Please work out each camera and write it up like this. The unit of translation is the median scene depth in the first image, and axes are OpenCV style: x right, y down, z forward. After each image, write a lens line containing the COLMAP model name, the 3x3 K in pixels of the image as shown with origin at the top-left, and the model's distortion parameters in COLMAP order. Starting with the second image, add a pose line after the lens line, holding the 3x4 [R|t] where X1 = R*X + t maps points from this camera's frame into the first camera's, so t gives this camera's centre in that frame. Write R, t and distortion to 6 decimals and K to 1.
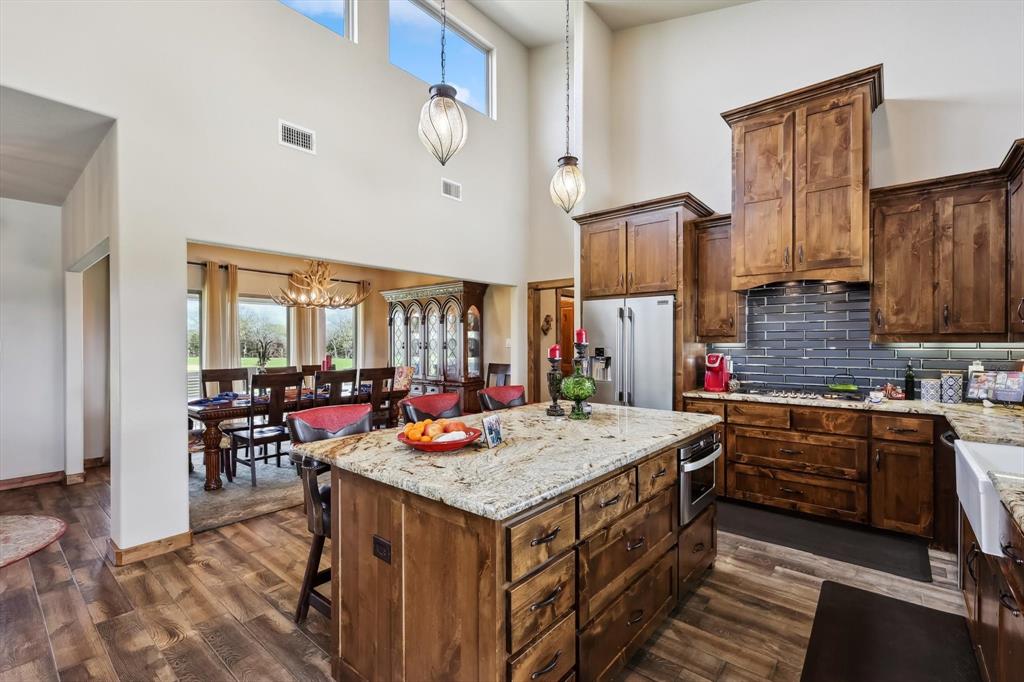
lens RADIAL K [[458.4, 0, 516.5], [0, 458.4, 346.7], [0, 0, 1]] dist [-0.000507, -0.000026]
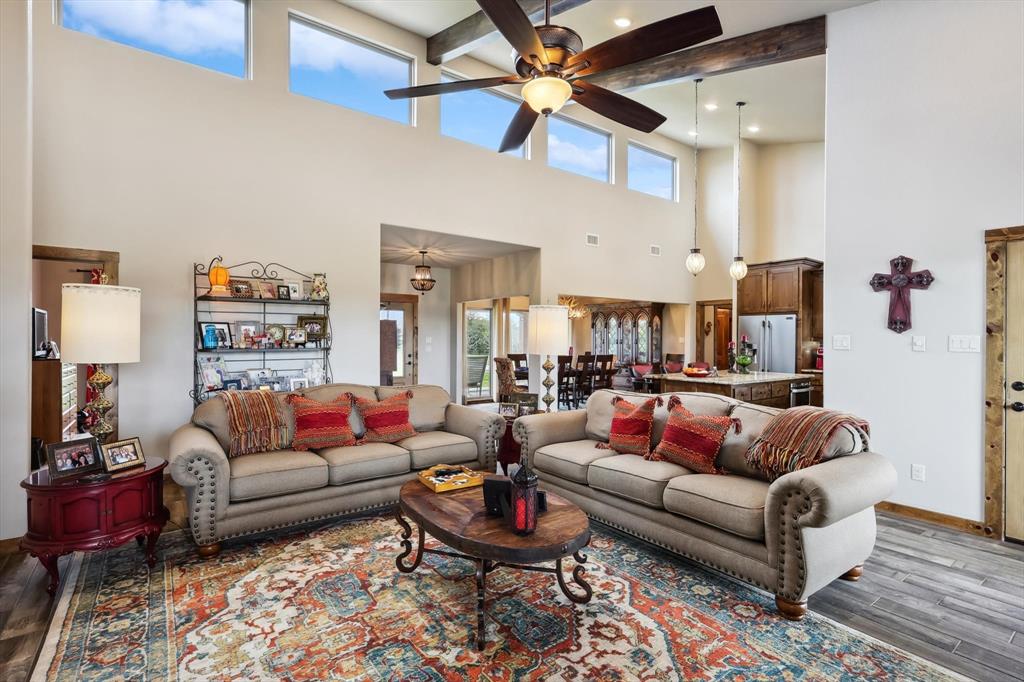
lens RADIAL K [[484.3, 0, 517.2], [0, 484.3, 340.8], [0, 0, 1]] dist [-0.000215, 0.000111]
pose [[0.972097, 0.008112, -0.234440, -0.233887], [-0.009731, 0.999936, -0.005753, 0.010564], [0.234379, 0.007874, 0.972114, -0.943238]]
